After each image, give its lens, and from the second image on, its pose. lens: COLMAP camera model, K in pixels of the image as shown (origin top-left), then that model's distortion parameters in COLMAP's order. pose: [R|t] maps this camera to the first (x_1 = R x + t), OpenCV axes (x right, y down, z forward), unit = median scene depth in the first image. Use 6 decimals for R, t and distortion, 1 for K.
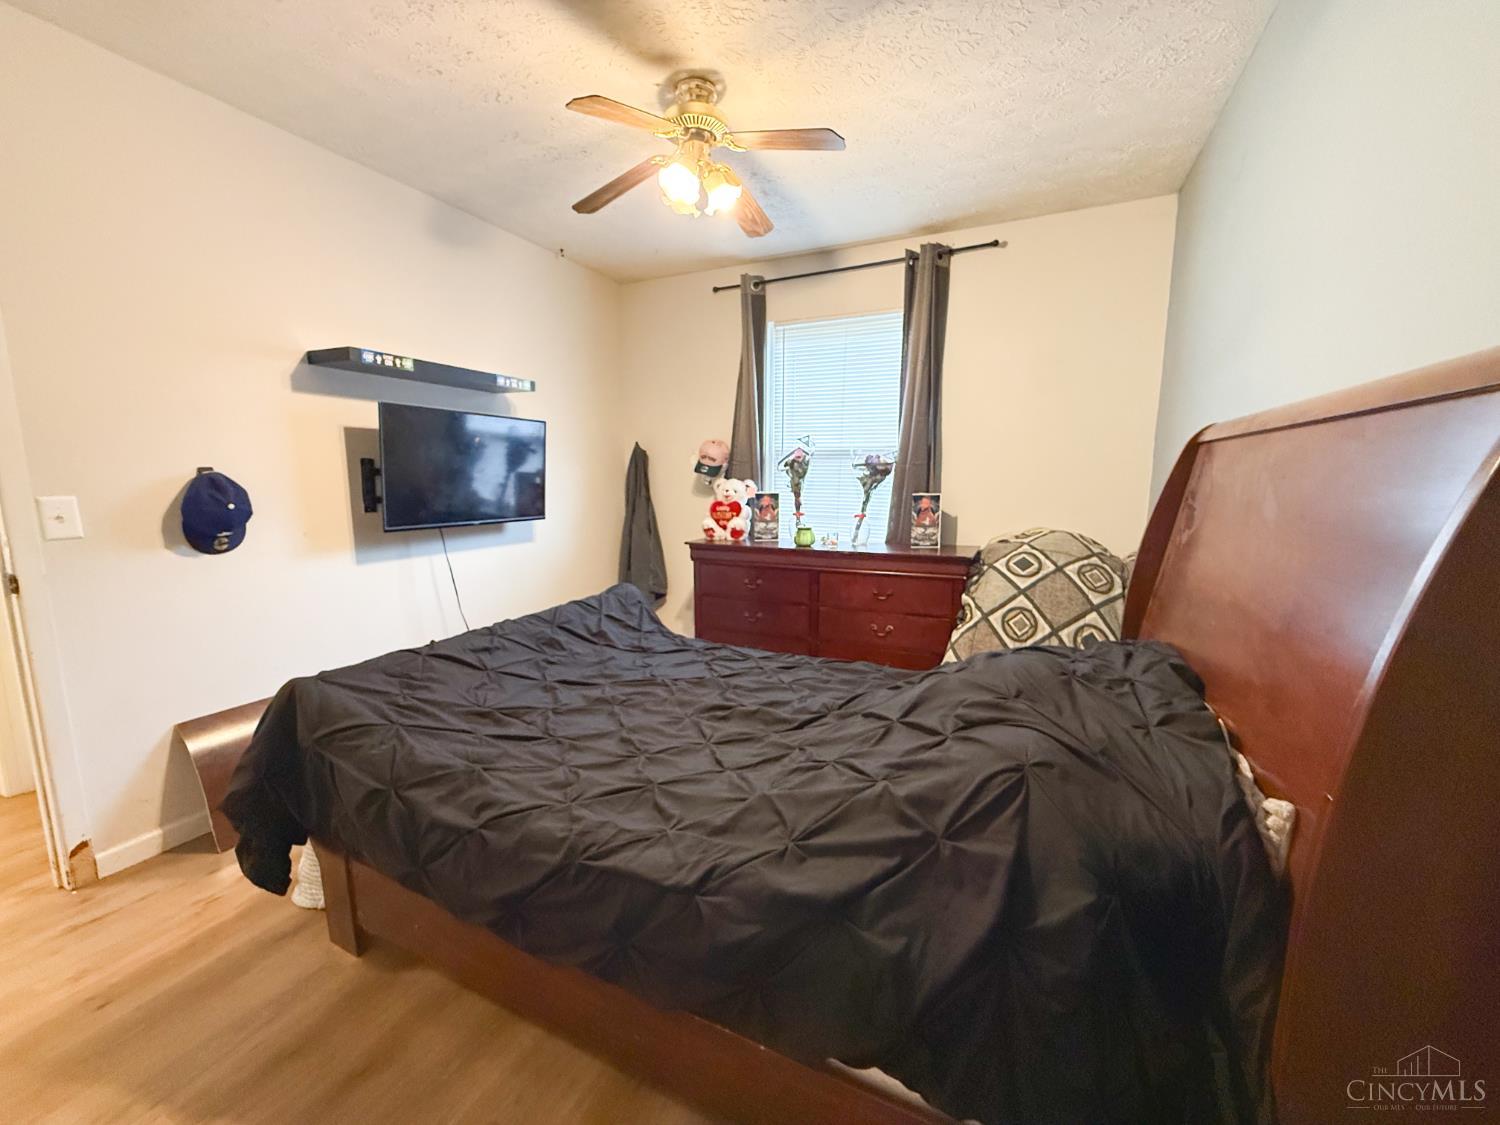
lens RADIAL K [[611.7, 0, 761.5], [0, 611.7, 565.3], [0, 0, 1]] dist [0.001058, -0.000220]
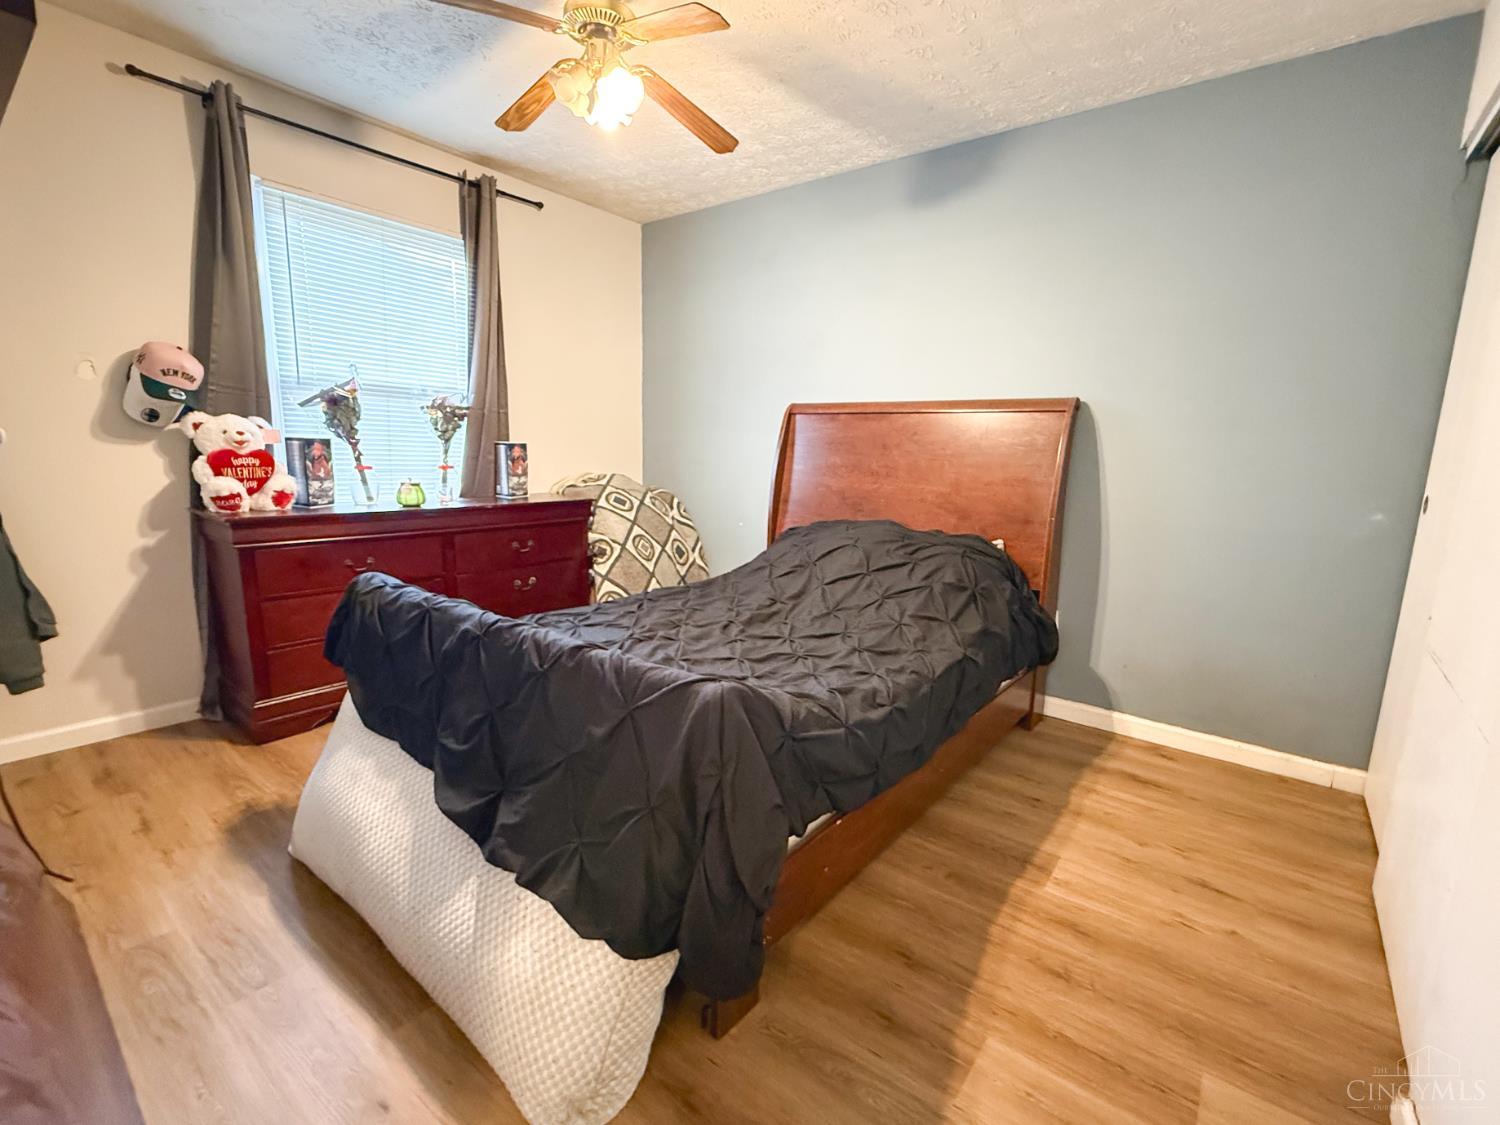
lens RADIAL K [[611.7, 0, 761.5], [0, 611.7, 565.3], [0, 0, 1]] dist [0.001058, -0.000220]
pose [[0.255736, -0.183133, 0.949243, -0.587046], [0.095935, 0.981855, 0.163579, -0.042665], [-0.961975, 0.049233, 0.268664, 0.337425]]
